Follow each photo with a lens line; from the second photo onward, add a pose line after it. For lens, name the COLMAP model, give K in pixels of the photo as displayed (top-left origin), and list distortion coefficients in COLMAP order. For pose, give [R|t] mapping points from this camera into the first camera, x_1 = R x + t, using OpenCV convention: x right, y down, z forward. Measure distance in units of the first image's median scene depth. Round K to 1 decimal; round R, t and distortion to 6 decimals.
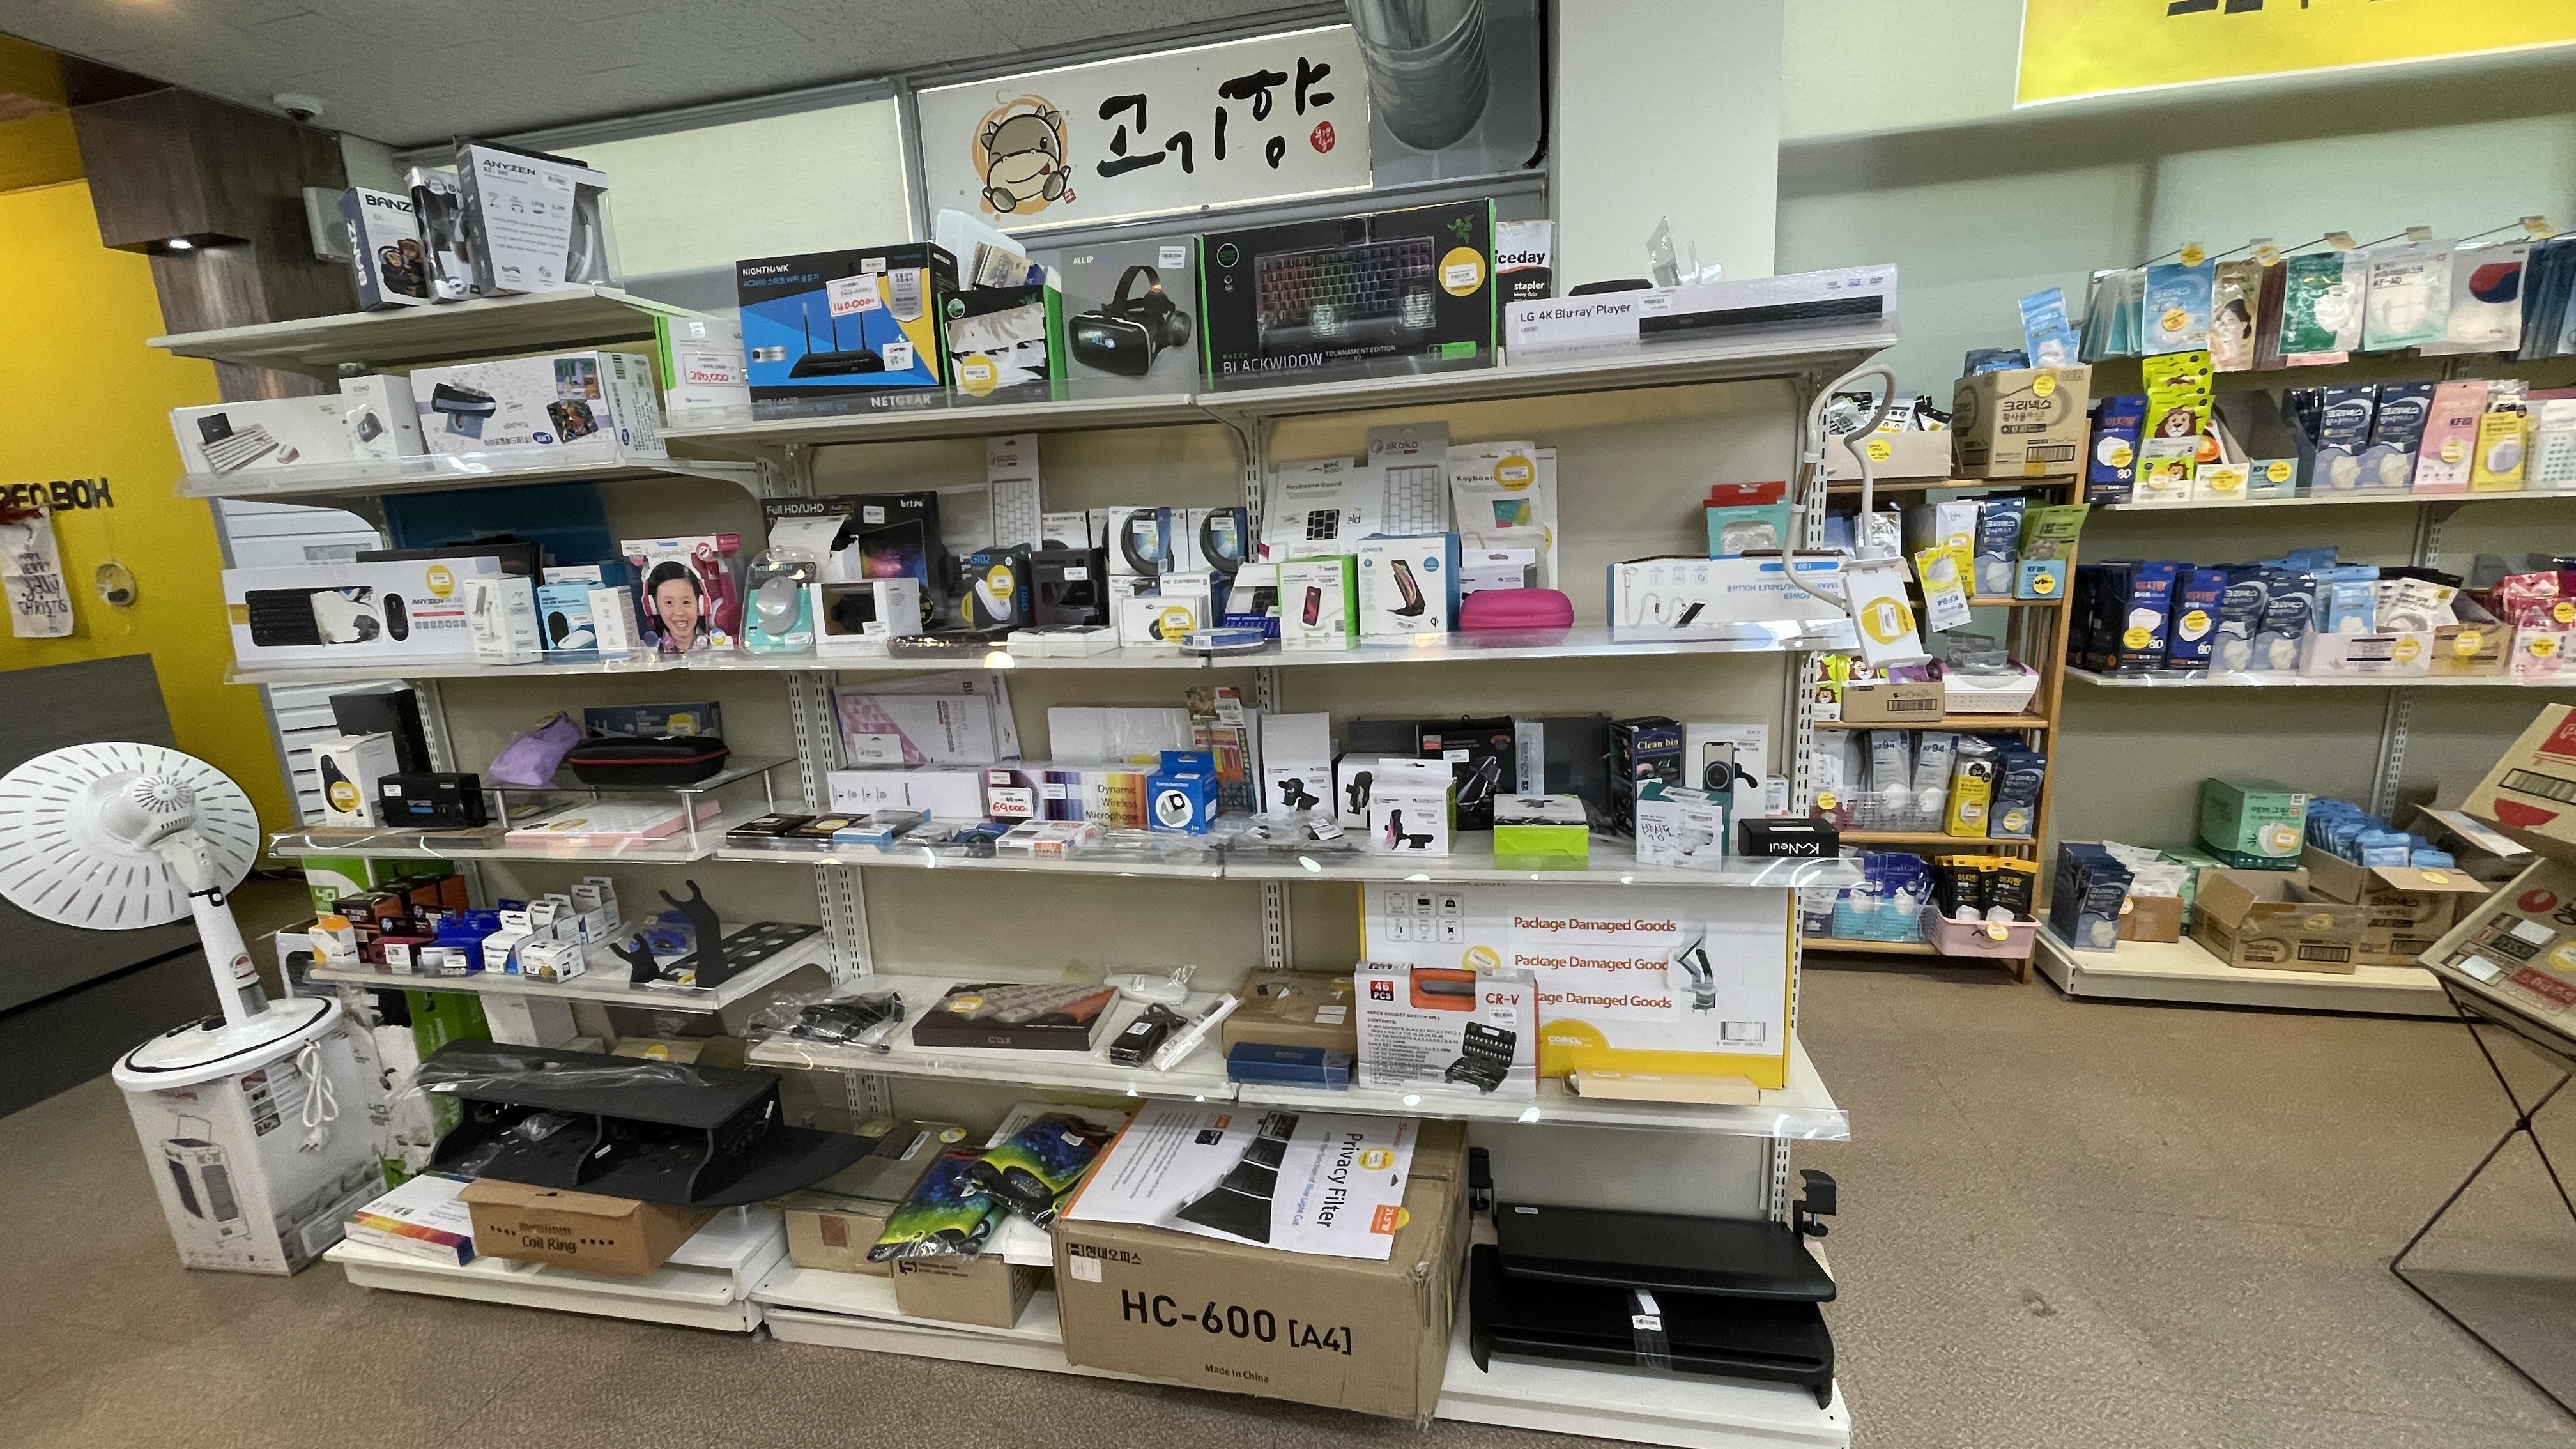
lens RADIAL K [[1046.9, 0, 1294.1], [0, 1046.9, 722.0], [0, 0, 1]] dist [-0.003406, -0.000174]
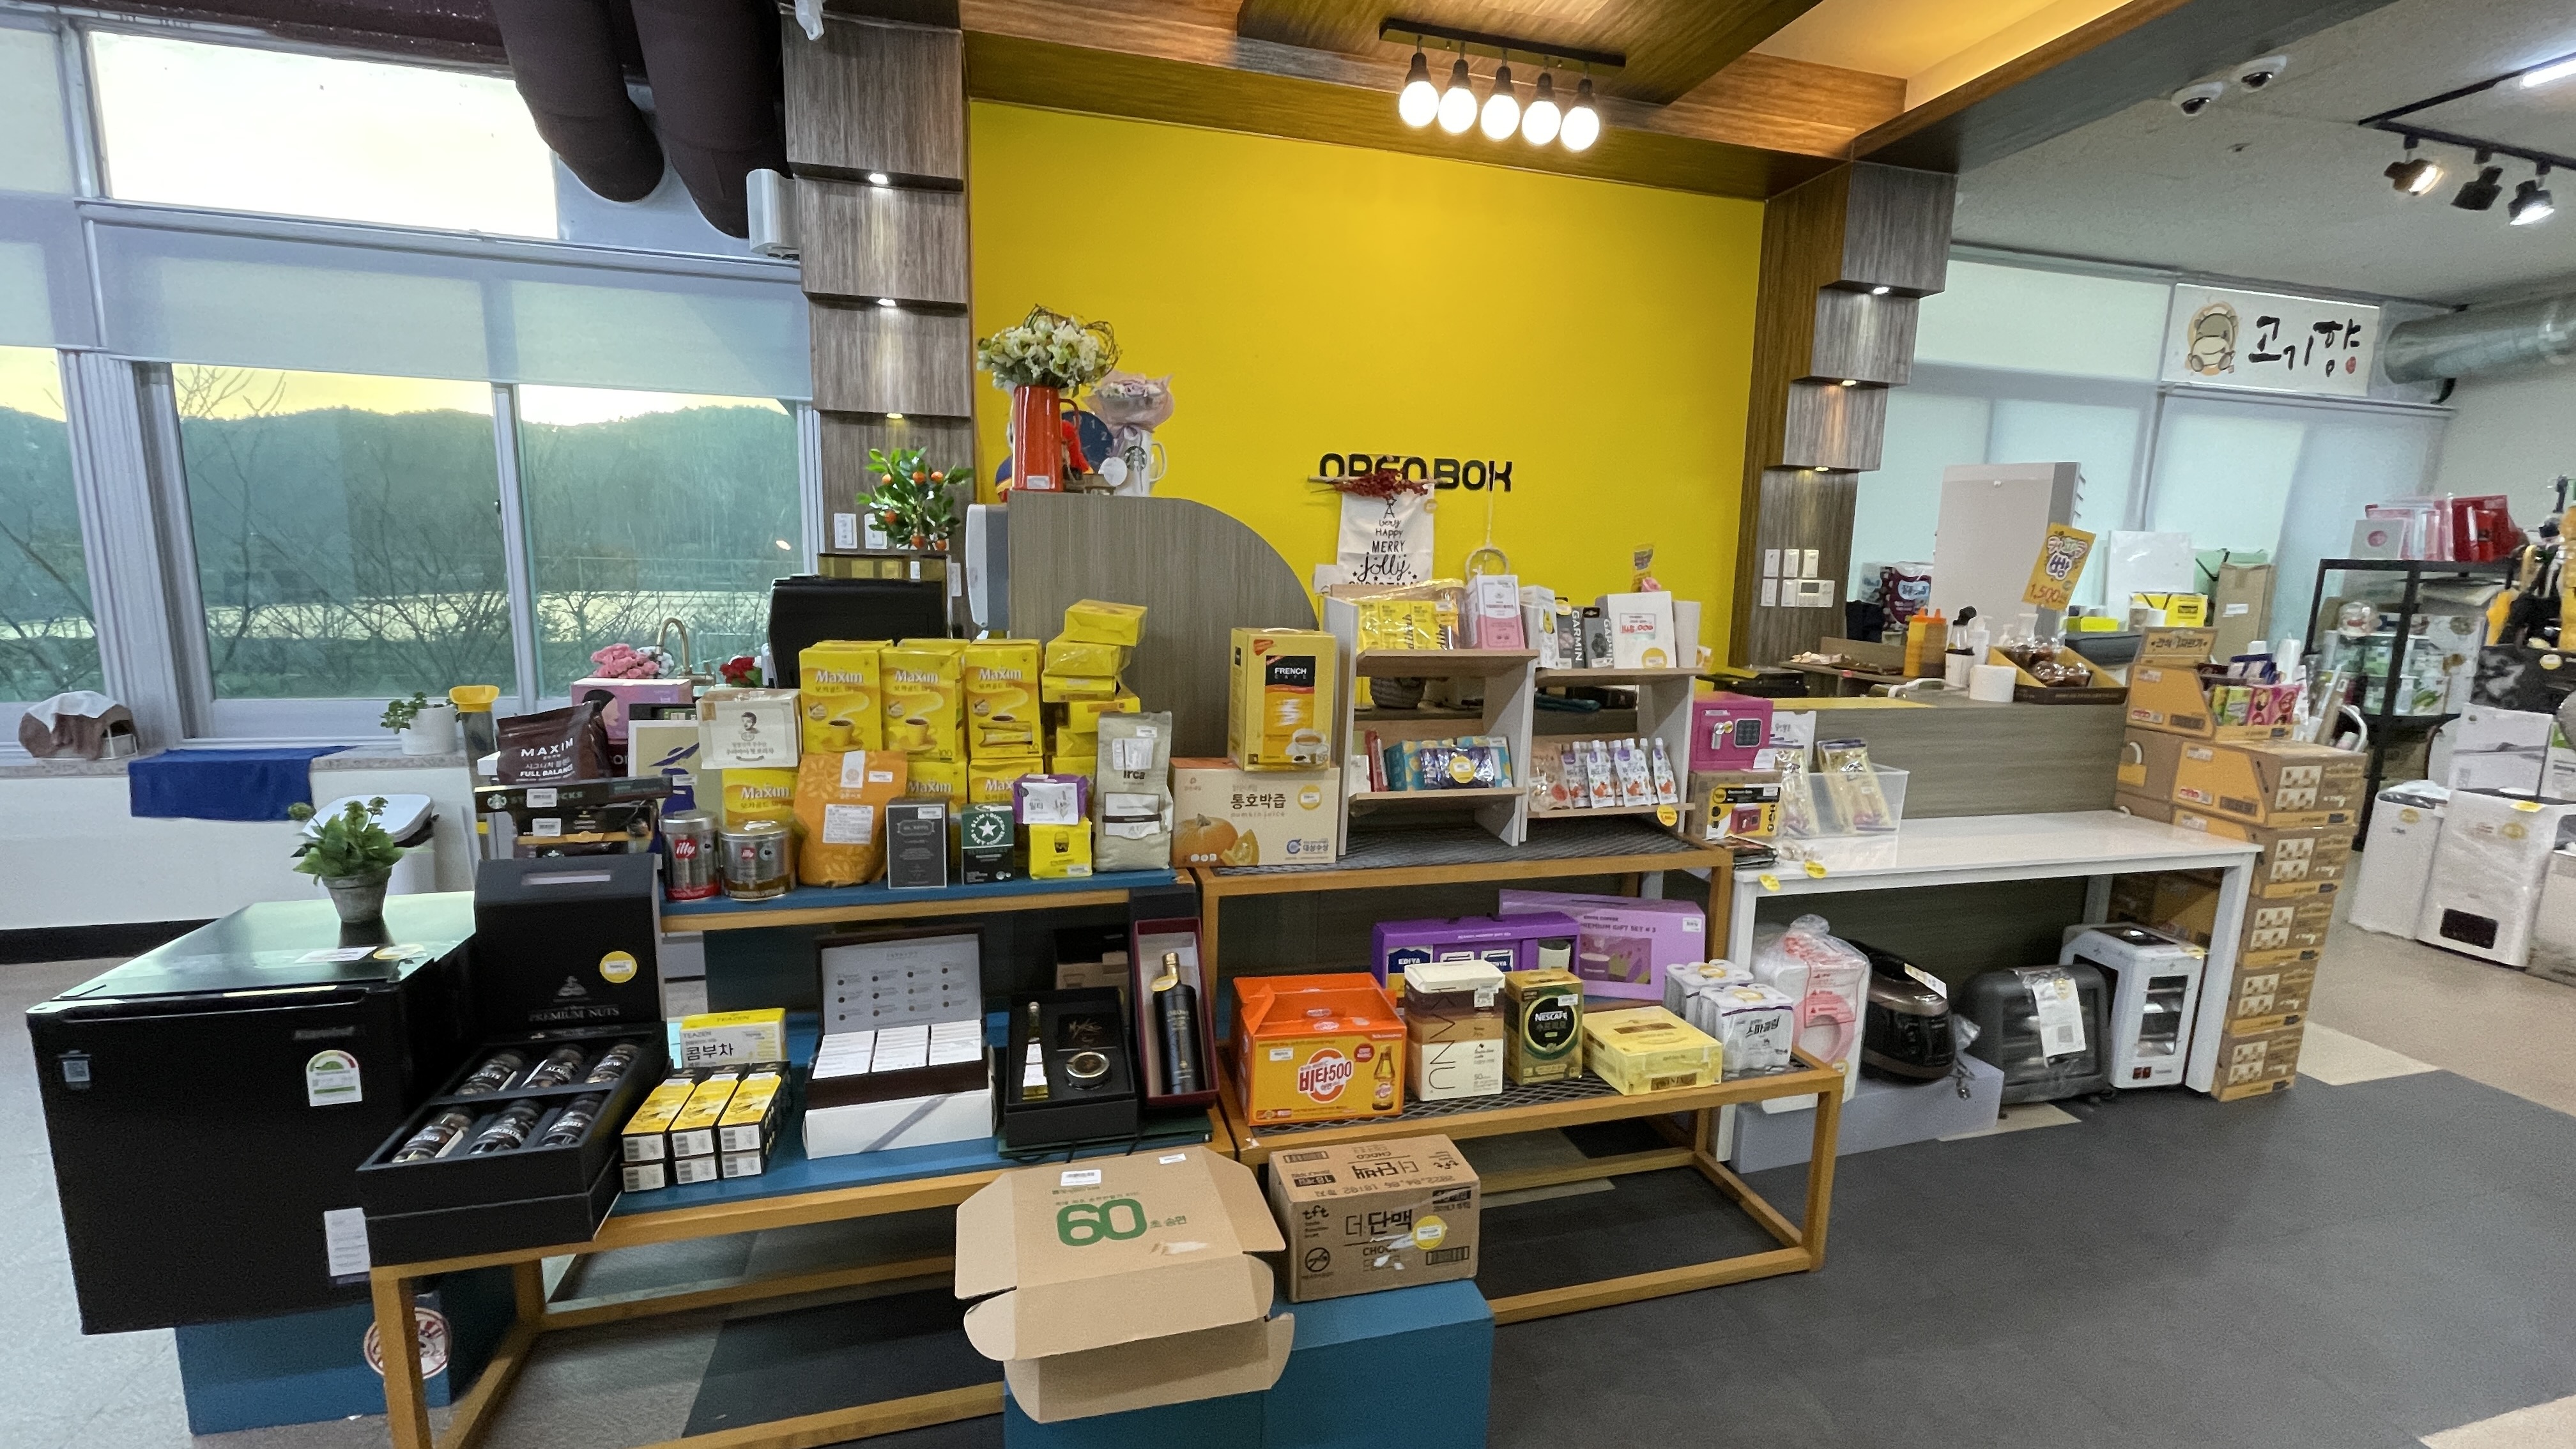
lens RADIAL K [[1046.9, 0, 1286.8], [0, 1046.9, 725.7], [0, 0, 1]] dist [-0.003406, -0.000174]
pose [[0.891507, 0.001456, 0.453004, -1.744138], [0.024609, 0.998363, -0.051640, 0.058109], [-0.452337, 0.057186, 0.890012, 0.228809]]
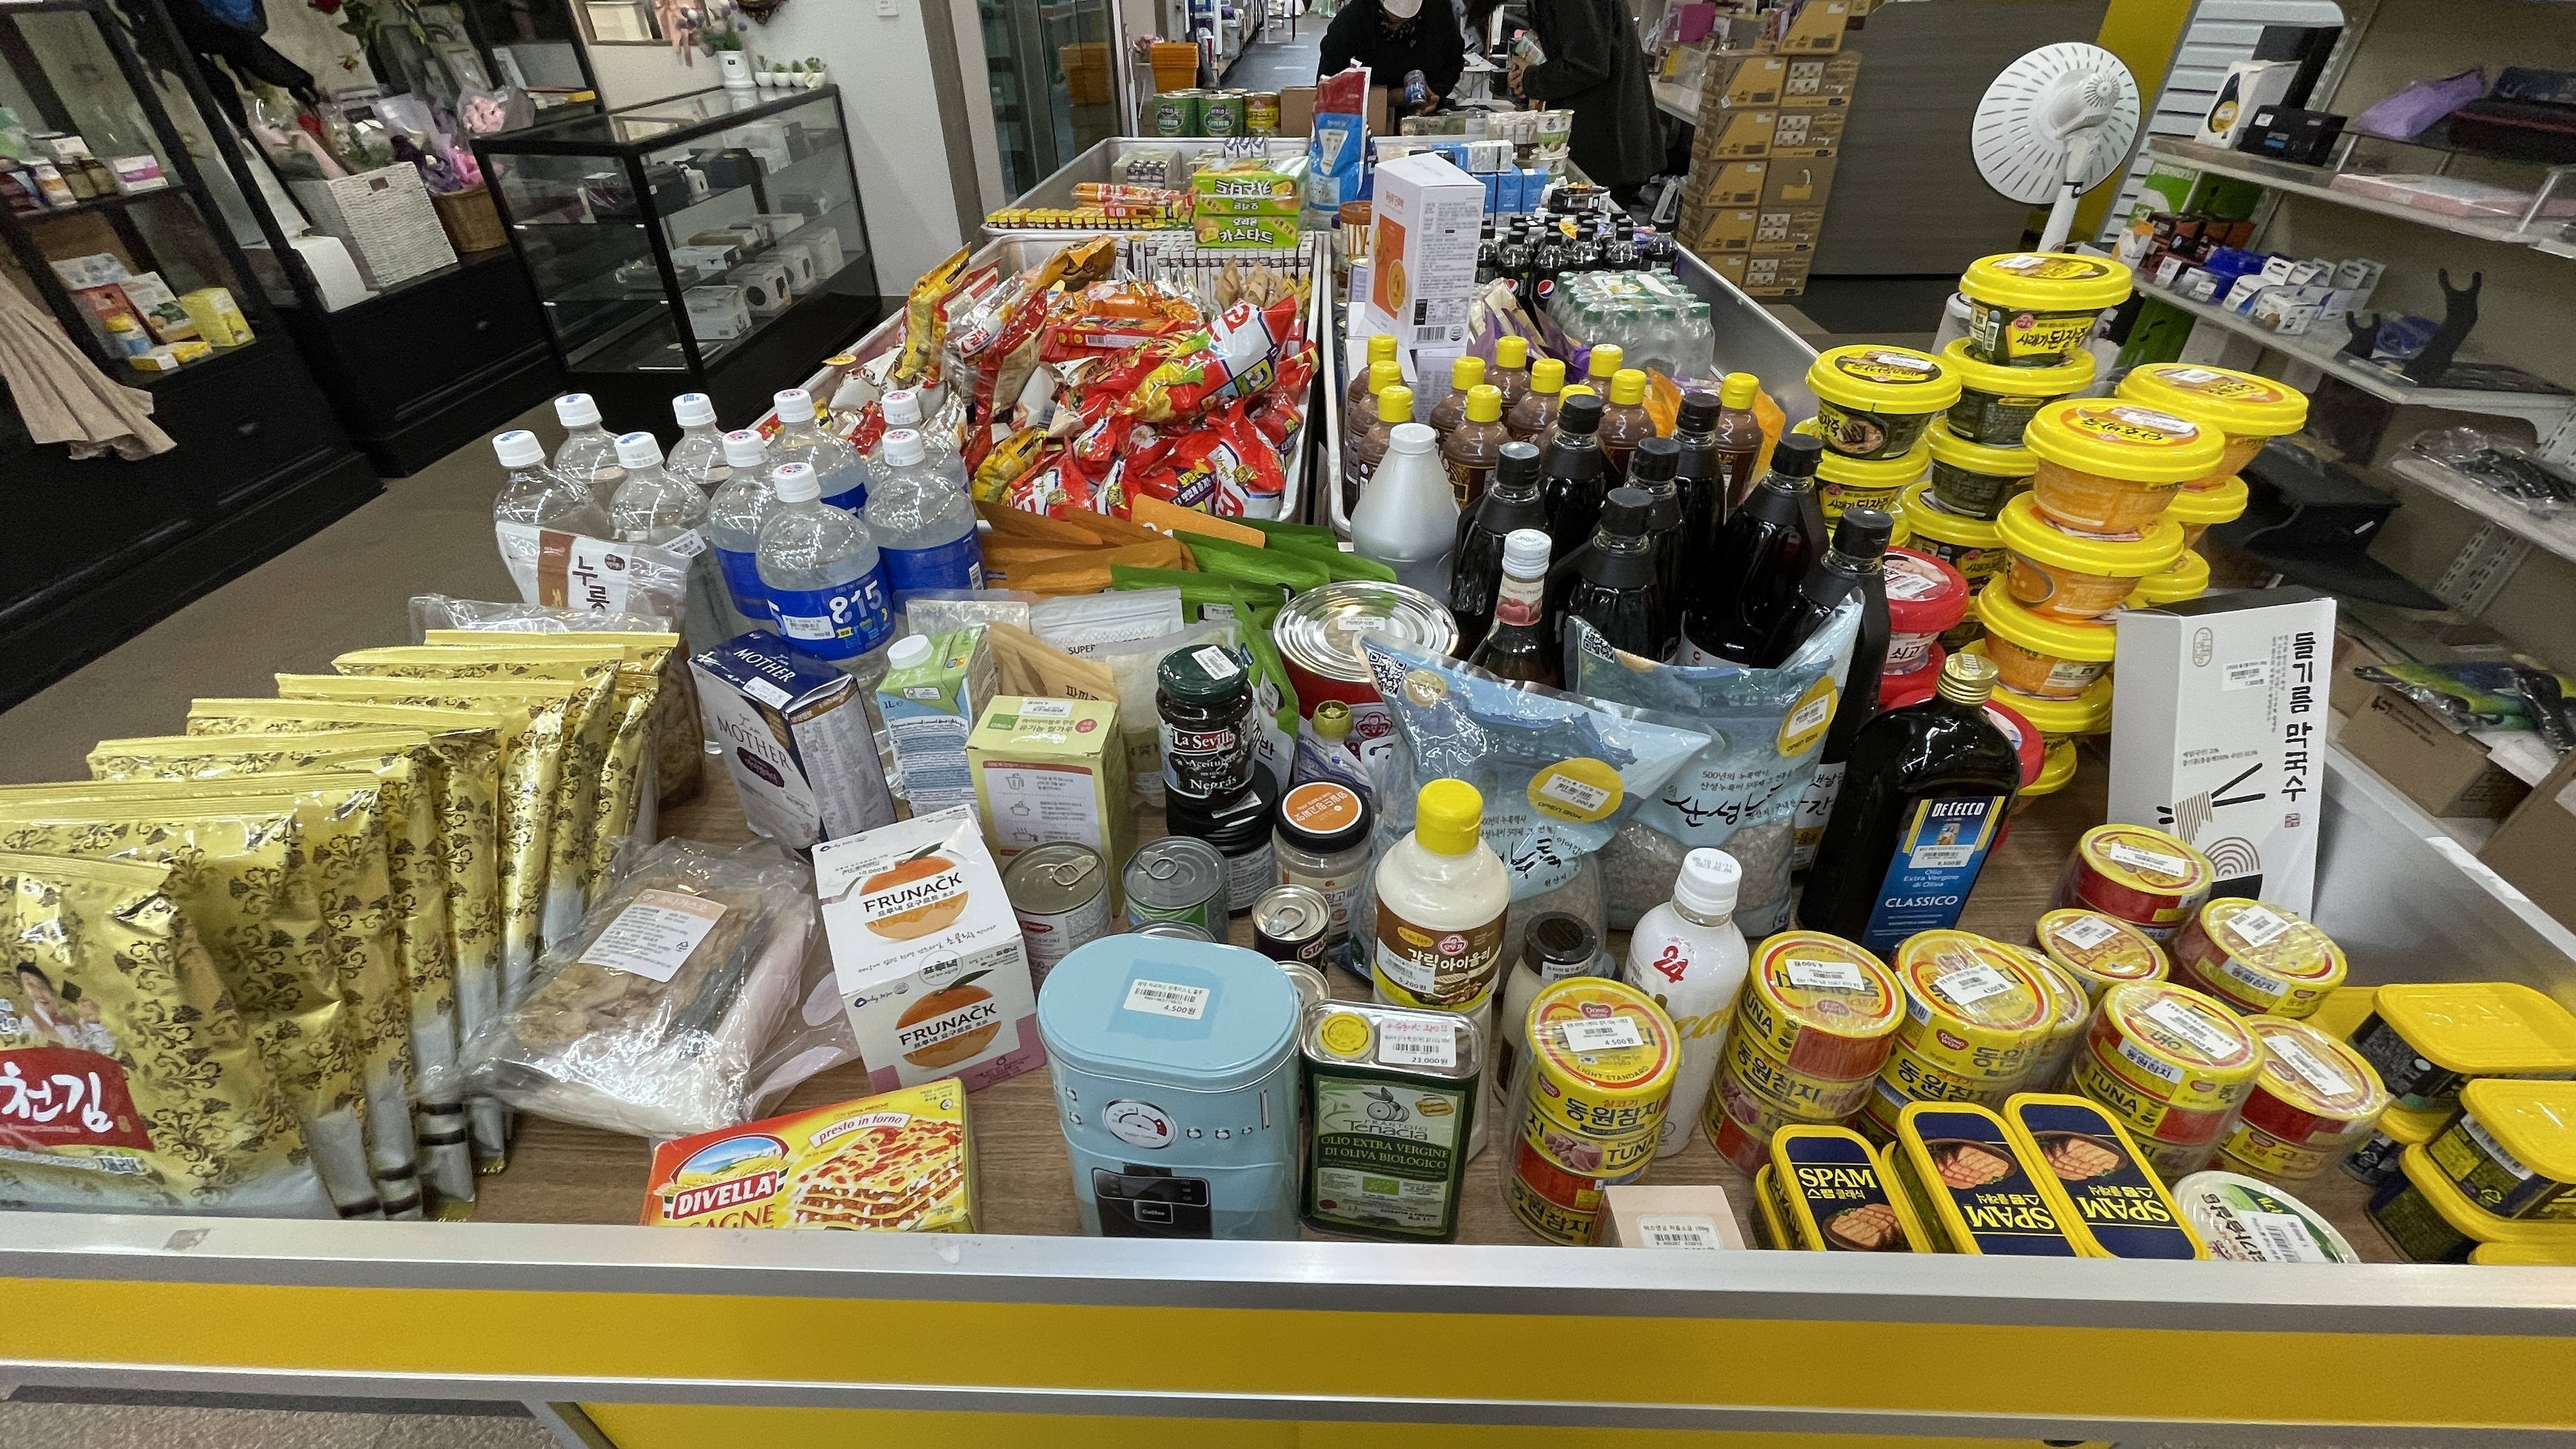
lens RADIAL K [[1046.9, 0, 1290.8], [0, 1046.9, 724.3], [0, 0, 1]] dist [-0.003406, -0.000174]
pose [[0.192032, 0.619764, -0.760931, 0.213224], [-0.214634, 0.783114, 0.583666, 0.157964], [0.957630, 0.051239, 0.283405, -0.317892]]
